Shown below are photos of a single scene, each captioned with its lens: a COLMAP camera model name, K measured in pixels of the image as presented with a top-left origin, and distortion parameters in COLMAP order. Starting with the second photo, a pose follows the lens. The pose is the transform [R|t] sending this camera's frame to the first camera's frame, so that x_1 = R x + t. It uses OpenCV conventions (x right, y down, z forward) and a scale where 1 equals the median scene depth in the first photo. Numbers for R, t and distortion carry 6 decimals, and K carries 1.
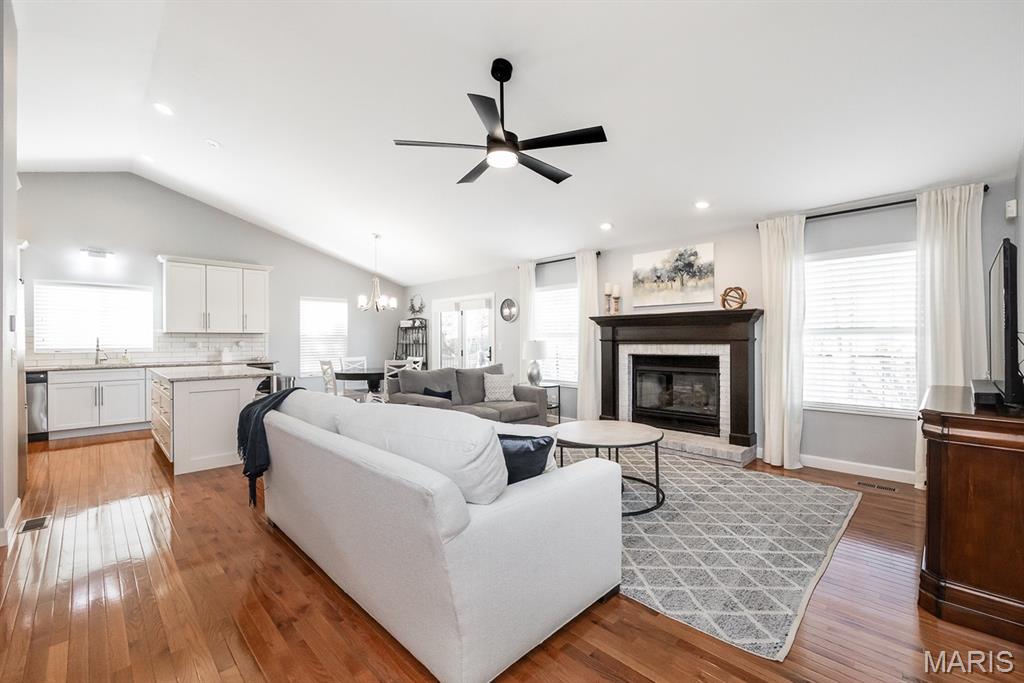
lens RADIAL K [[428.9, 0, 533.5], [0, 428.9, 338.9], [0, 0, 1]] dist [-0.000801, -0.000140]
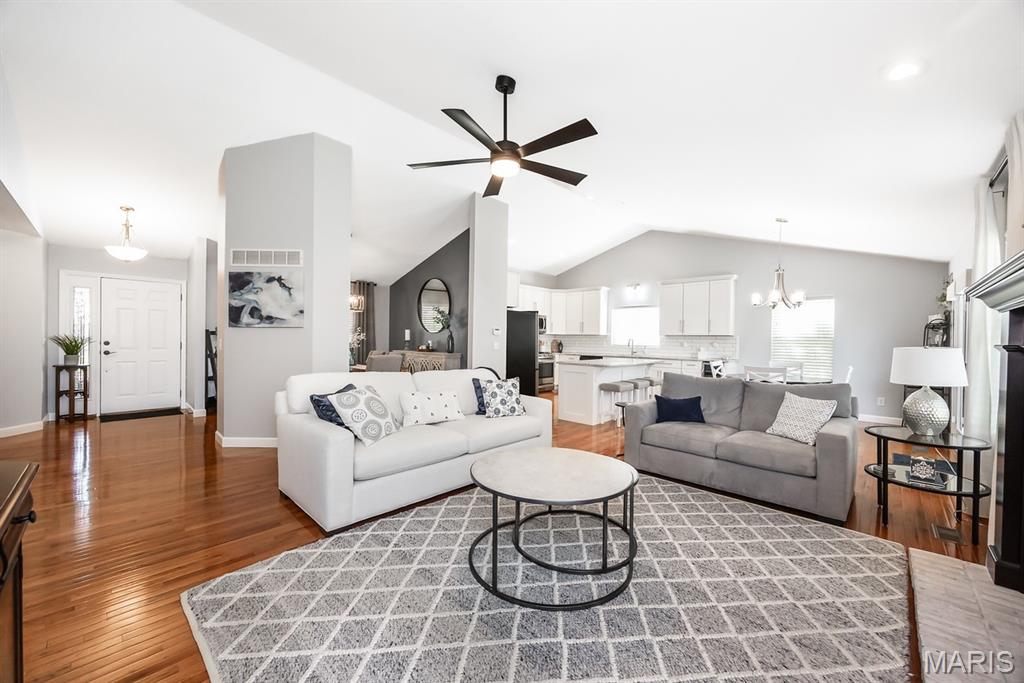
lens RADIAL K [[389.5, 0, 512.0], [0, 389.5, 341.5], [0, 0, 1]] dist [-0.001879, -0.000324]
pose [[-0.005651, 0.010154, -0.999932, 0.649896], [-0.011928, 0.999877, 0.010221, -0.001796], [0.999913, 0.011985, -0.005529, 0.751889]]
